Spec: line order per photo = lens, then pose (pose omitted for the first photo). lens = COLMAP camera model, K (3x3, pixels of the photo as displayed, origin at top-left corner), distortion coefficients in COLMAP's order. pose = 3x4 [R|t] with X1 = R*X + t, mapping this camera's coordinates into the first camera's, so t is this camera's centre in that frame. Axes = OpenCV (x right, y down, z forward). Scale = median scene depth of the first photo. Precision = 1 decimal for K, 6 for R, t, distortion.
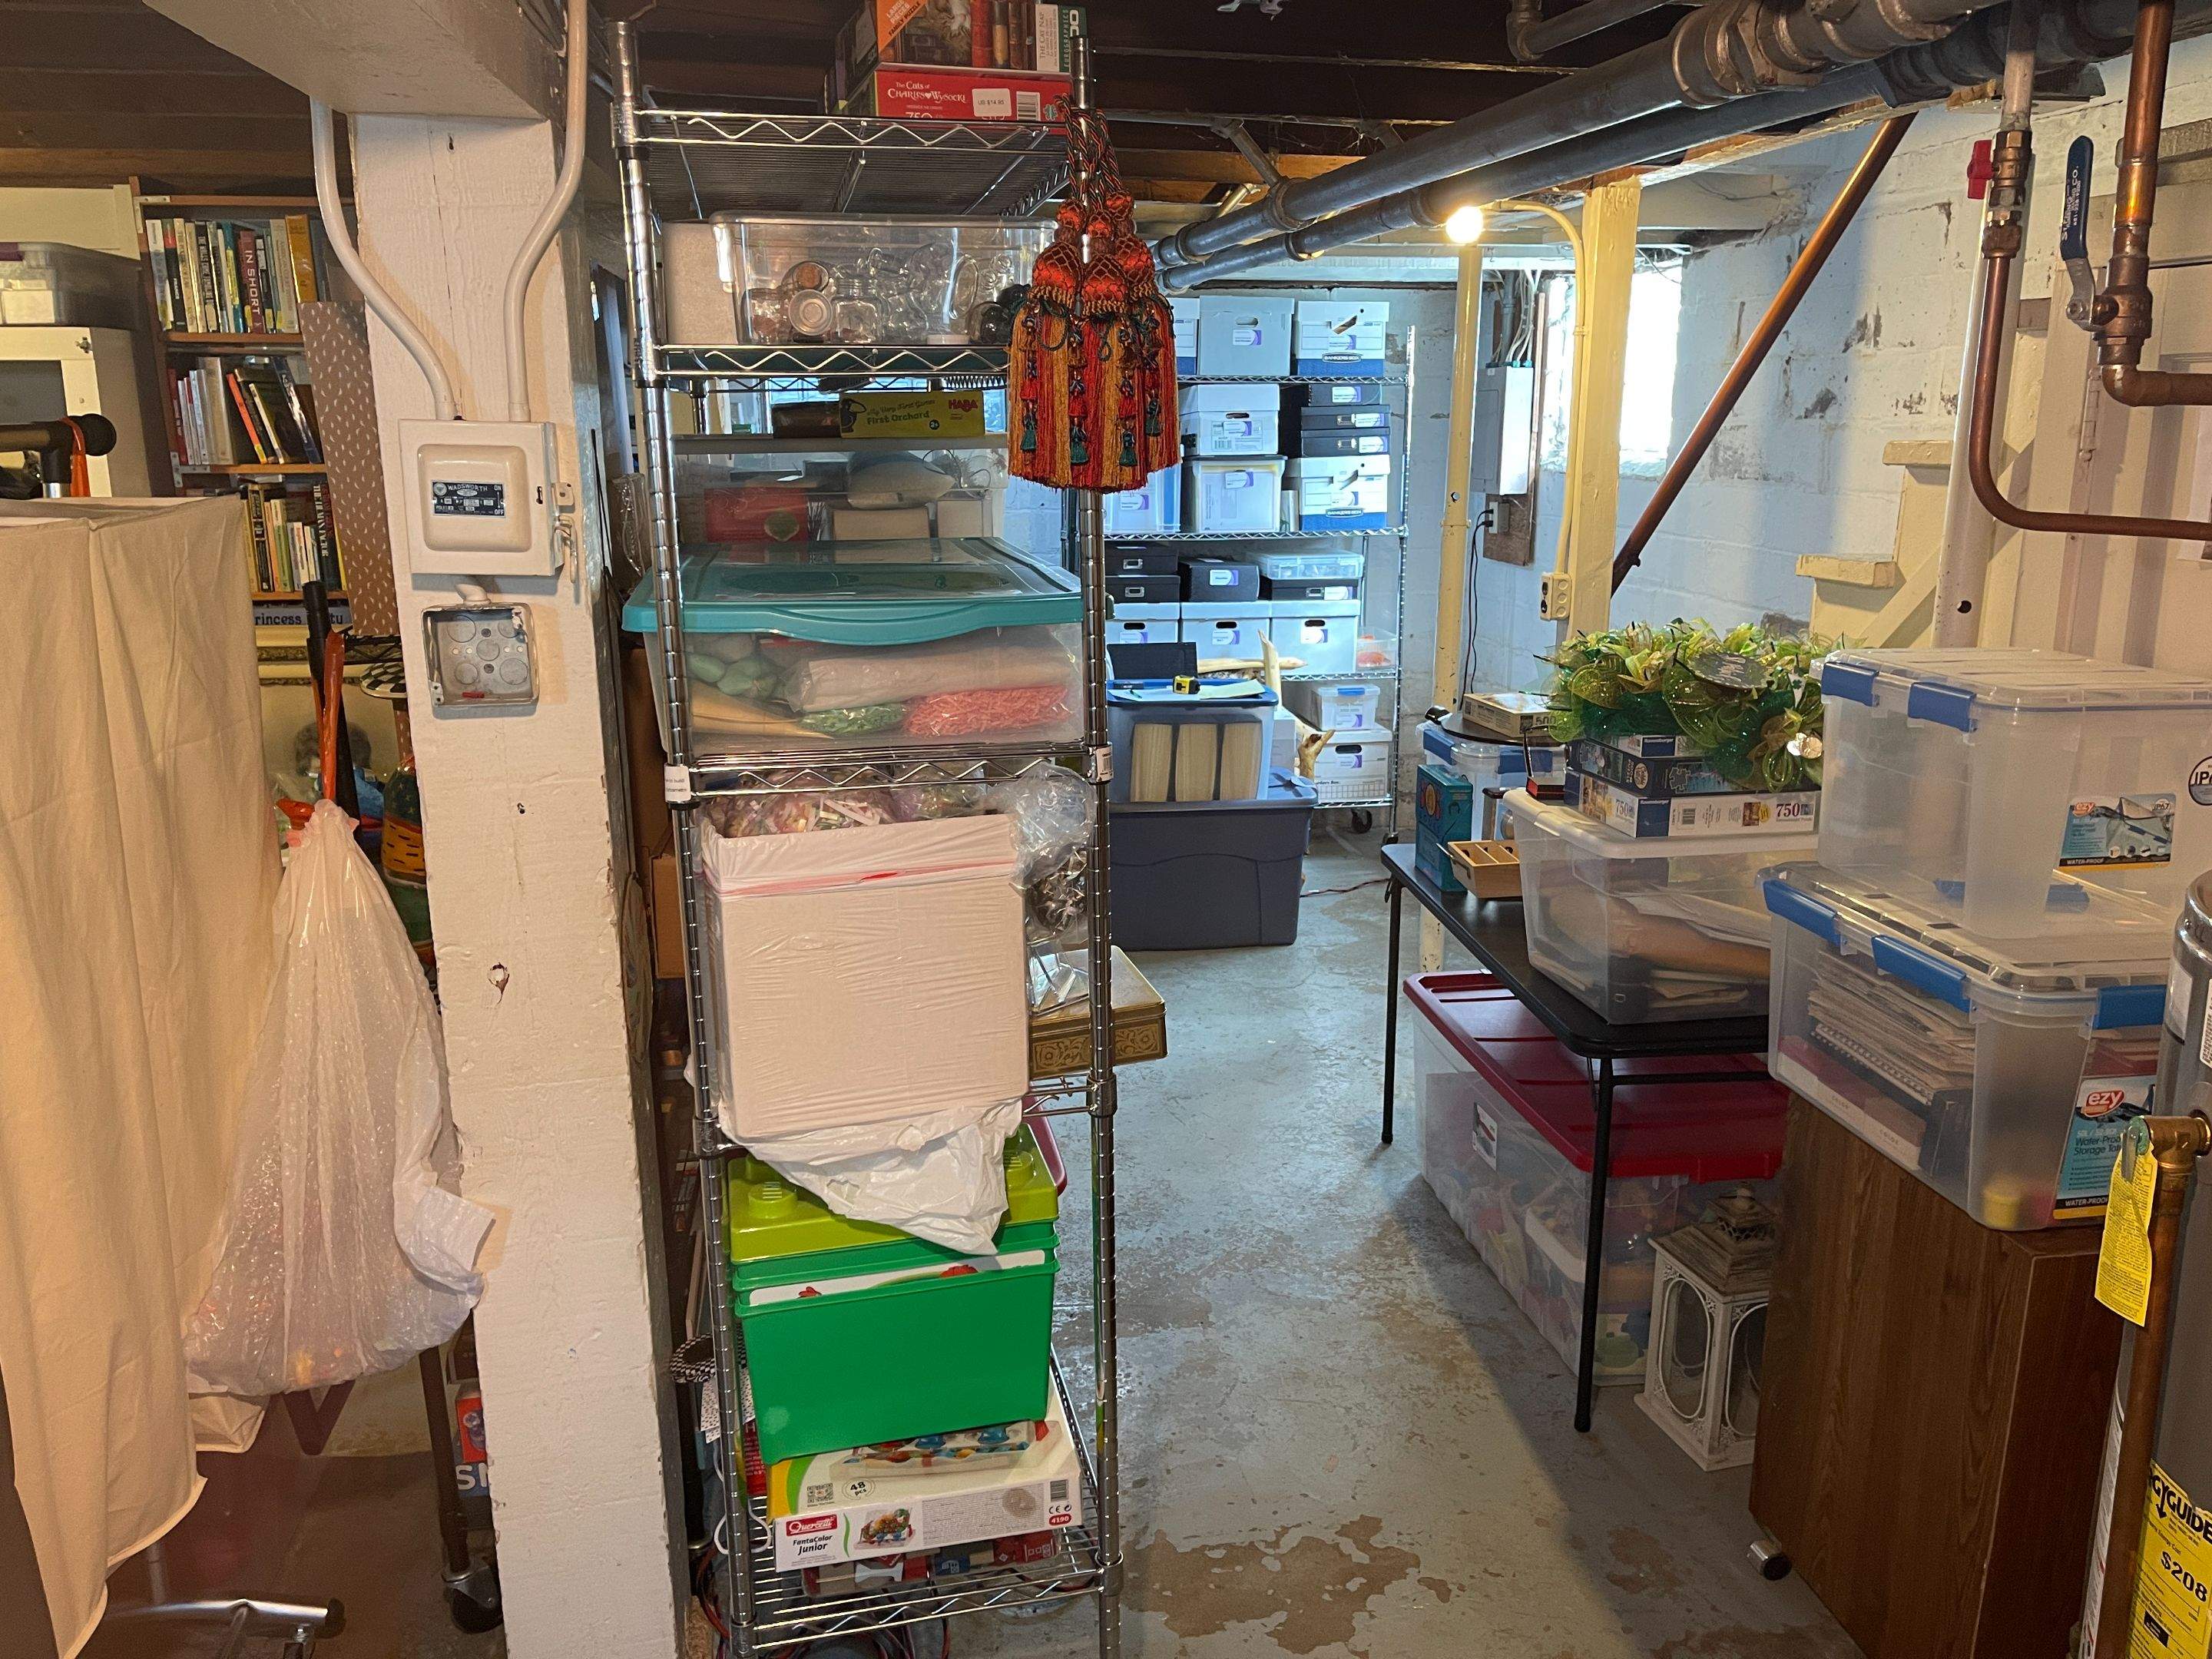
lens RADIAL K [[1682.9, 0, 1104.6], [0, 1682.9, 832.3], [0, 0, 1]] dist [0.037355, -0.005147]
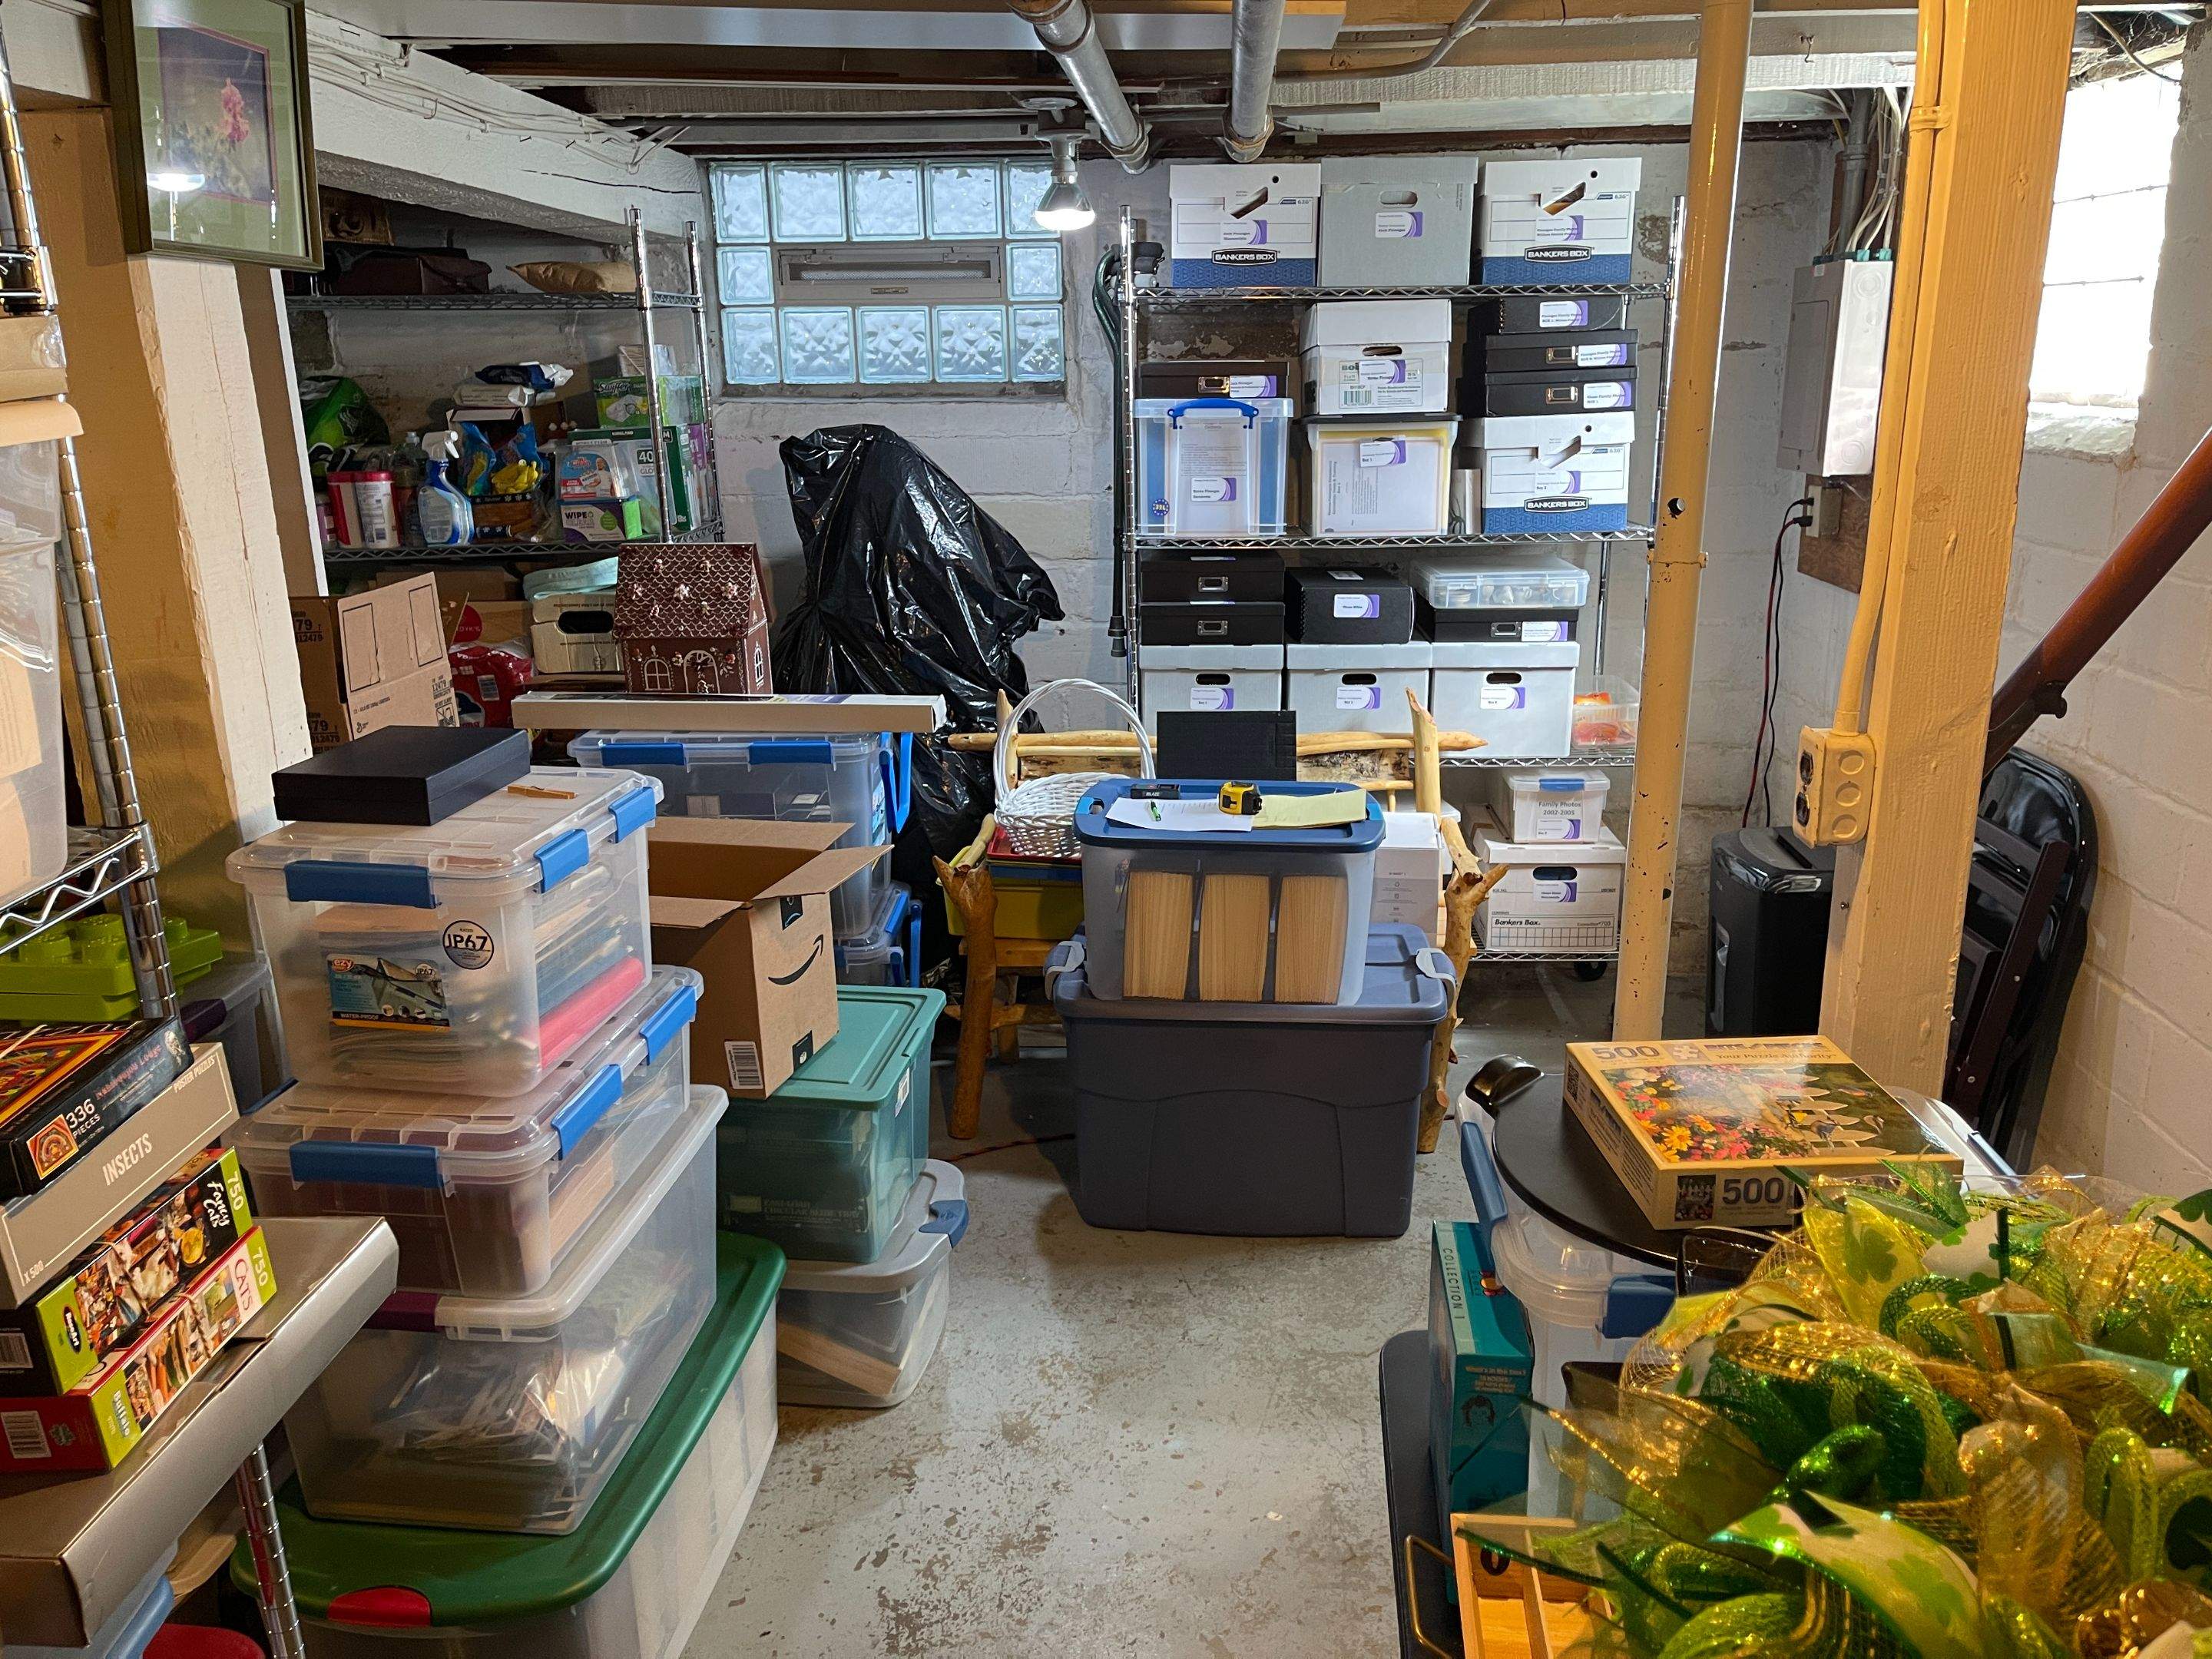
lens RADIAL K [[1682.9, 0, 1105.6], [0, 1682.9, 823.3], [0, 0, 1]] dist [0.037355, -0.005147]
pose [[0.978296, 0.043437, -0.202610, 0.111959], [-0.037470, 0.998746, 0.033195, -0.086959], [0.203798, -0.024882, 0.978697, 0.352841]]
